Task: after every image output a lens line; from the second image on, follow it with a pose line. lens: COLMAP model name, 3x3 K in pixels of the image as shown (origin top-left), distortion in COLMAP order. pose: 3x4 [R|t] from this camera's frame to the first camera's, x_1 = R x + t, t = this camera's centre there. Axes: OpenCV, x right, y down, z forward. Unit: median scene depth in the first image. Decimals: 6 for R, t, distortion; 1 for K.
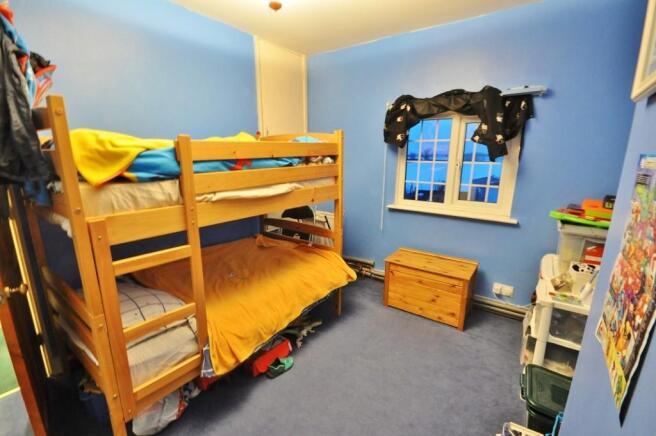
lens RADIAL K [[289.7, 0, 328.0], [0, 289.7, 218.0], [0, 0, 1]] dist [-0.003882, -0.001144]
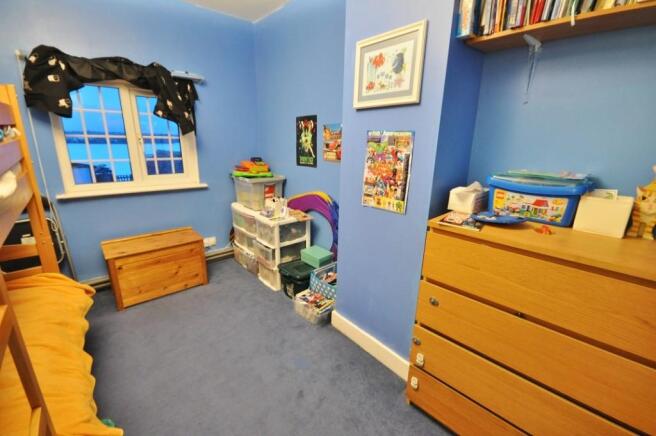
lens RADIAL K [[289.7, 0, 328.0], [0, 289.7, 218.0], [0, 0, 1]] dist [-0.003882, -0.001144]
pose [[0.210788, -0.259820, 0.942370, -0.441281], [0.190740, 0.956432, 0.221033, -0.026610], [-0.958742, 0.133156, 0.251162, 0.196862]]
